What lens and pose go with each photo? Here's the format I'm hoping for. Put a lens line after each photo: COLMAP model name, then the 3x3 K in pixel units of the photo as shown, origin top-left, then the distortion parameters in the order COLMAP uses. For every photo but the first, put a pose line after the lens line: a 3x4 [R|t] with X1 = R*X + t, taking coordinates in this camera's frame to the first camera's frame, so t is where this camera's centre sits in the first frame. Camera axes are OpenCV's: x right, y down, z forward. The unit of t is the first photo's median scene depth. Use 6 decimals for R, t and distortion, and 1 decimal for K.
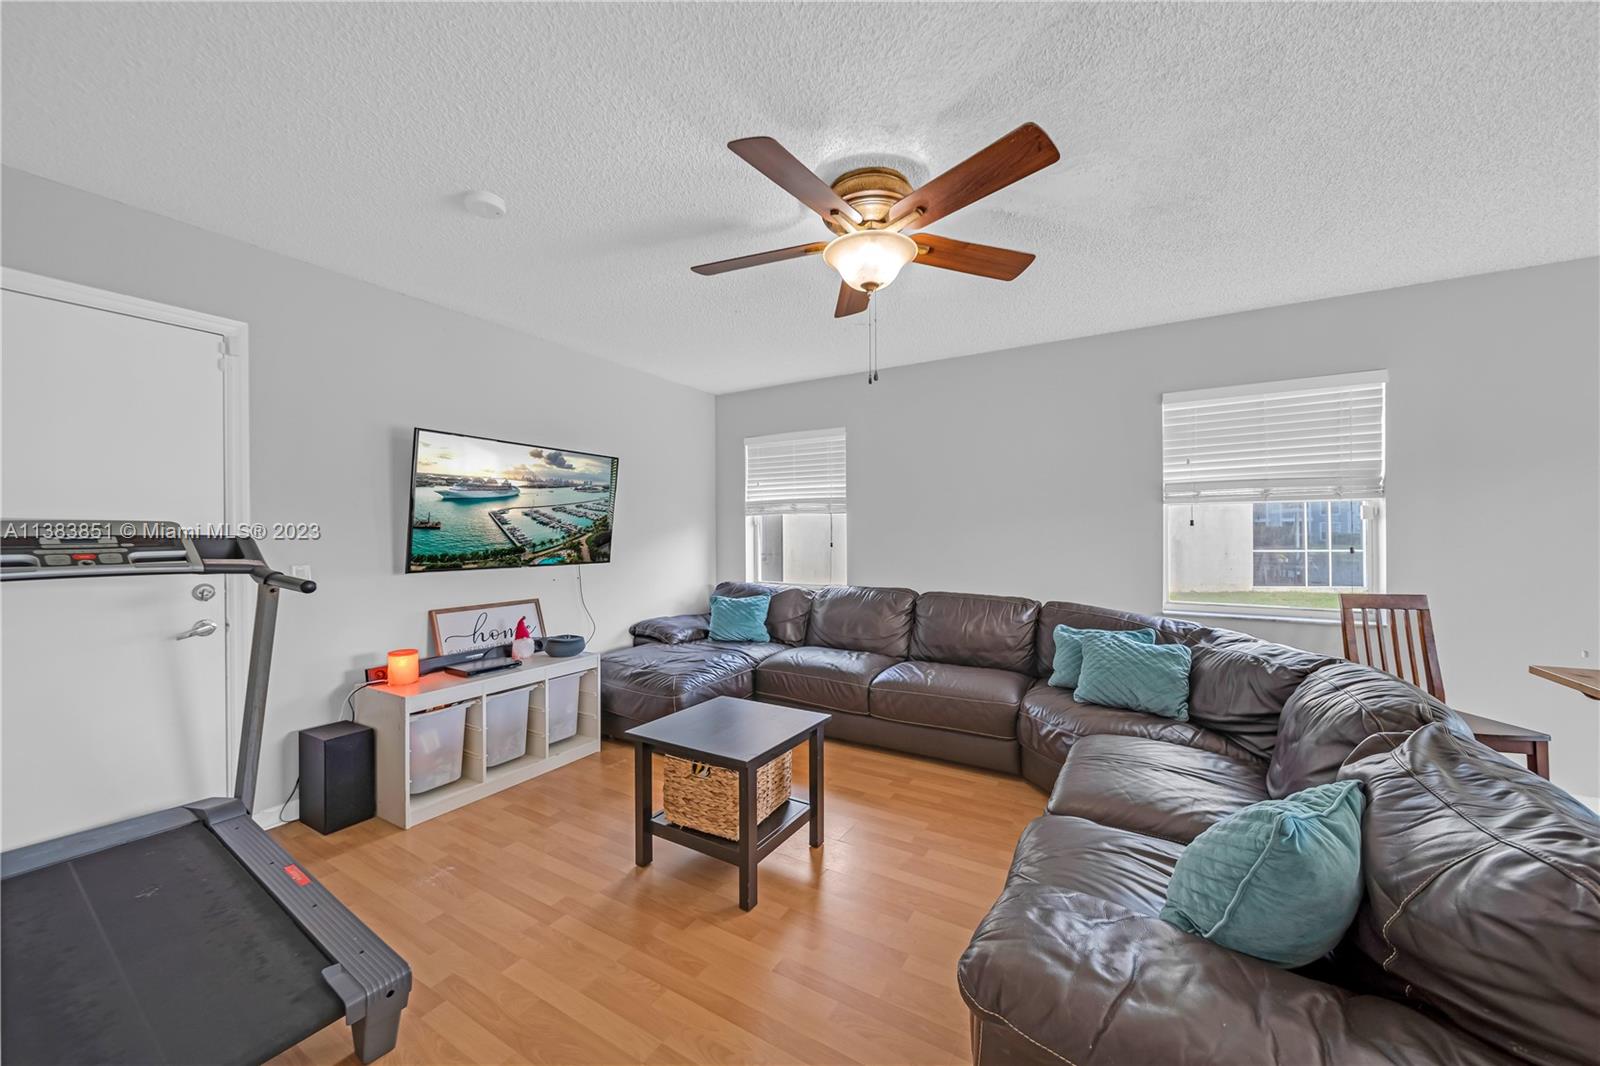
lens RADIAL K [[580.8, 0, 811.0], [0, 580.8, 533.9], [0, 0, 1]] dist [-0.000390, -0.000444]
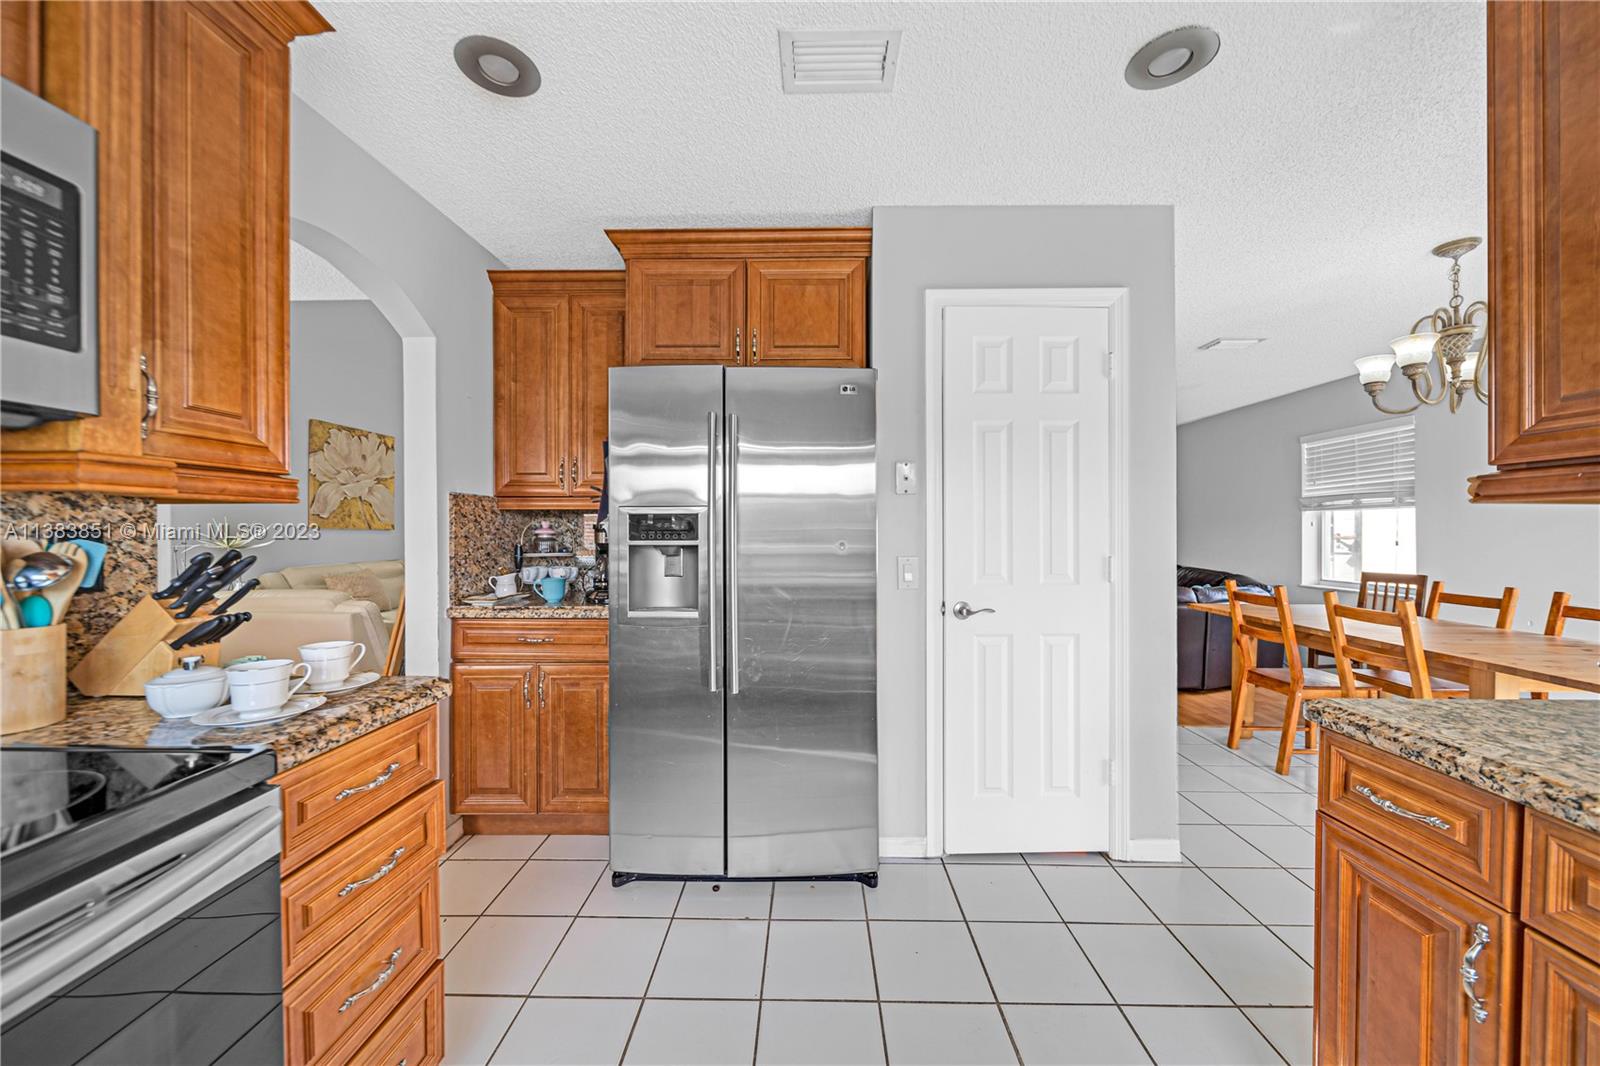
lens RADIAL K [[580.8, 0, 811.0], [0, 580.8, 533.9], [0, 0, 1]] dist [-0.000390, -0.000444]
pose [[0.491152, 0.011833, -0.870993, 2.288382], [0.001496, 0.999895, 0.014428, -0.029514], [0.871072, -0.008389, 0.491083, -1.453599]]
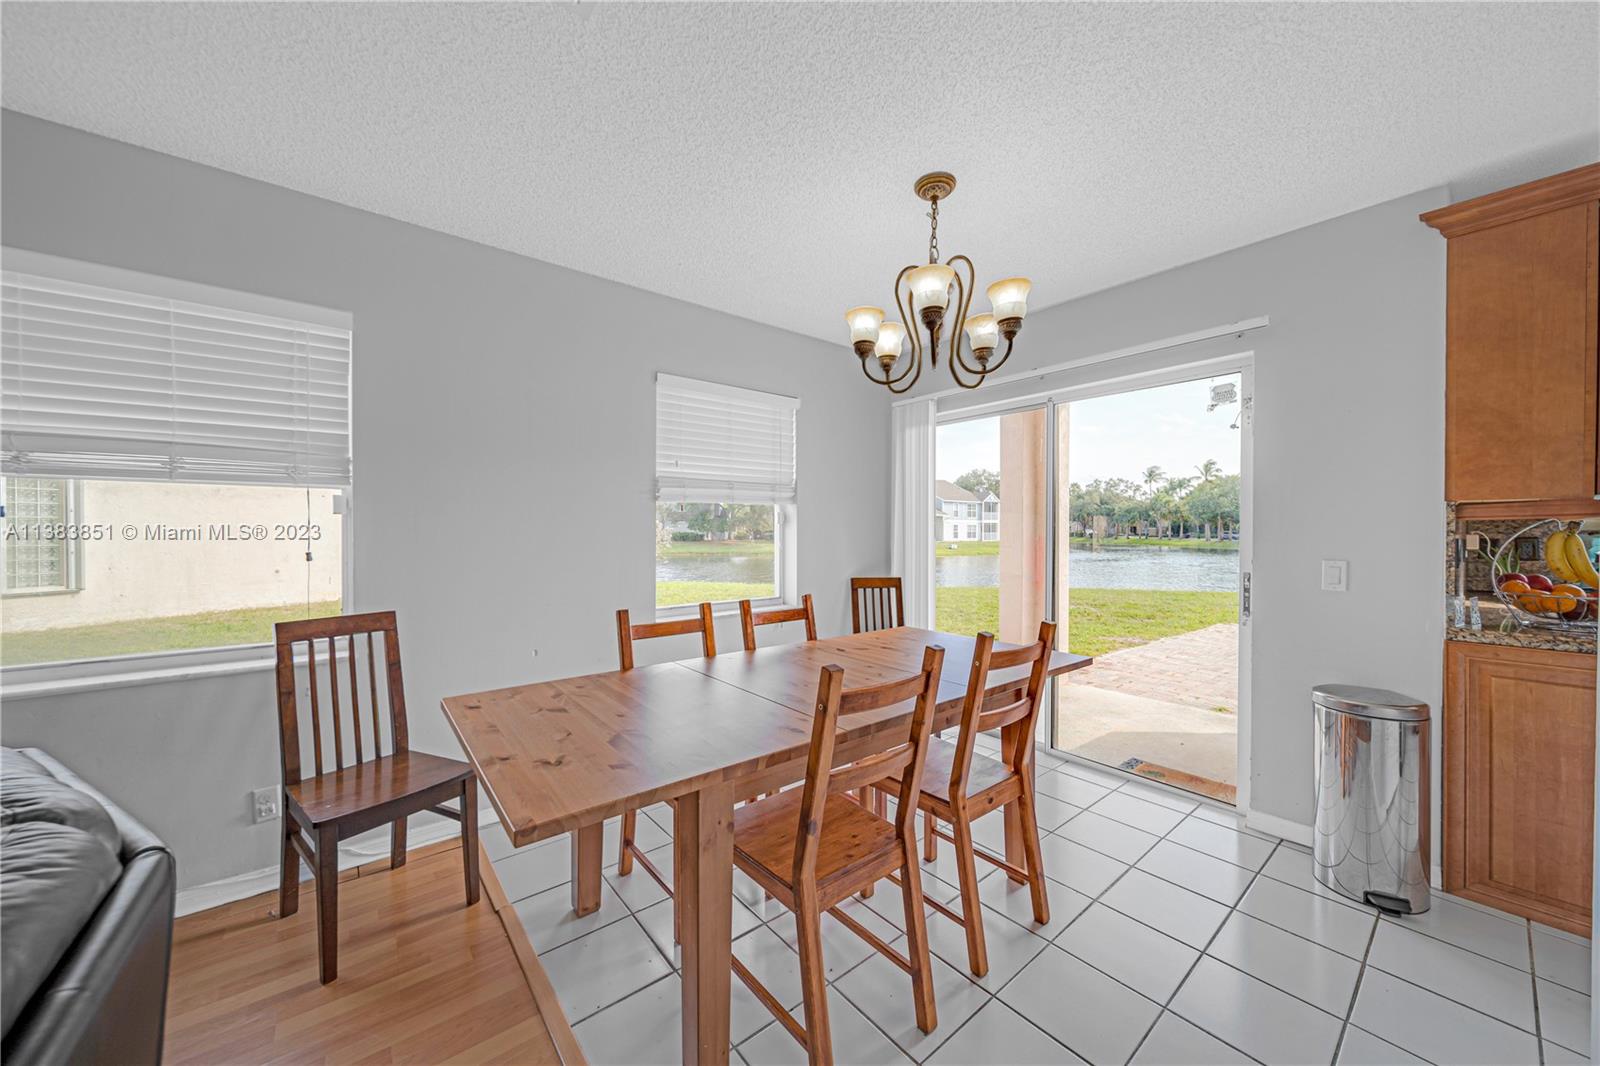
lens RADIAL K [[580.8, 0, 811.0], [0, 580.8, 533.9], [0, 0, 1]] dist [-0.000390, -0.000444]
pose [[0.336405, 0.002018, 0.941715, 0.738776], [-0.003659, 0.999993, -0.000836, -0.002119], [-0.941710, -0.003164, 0.336410, 0.288842]]
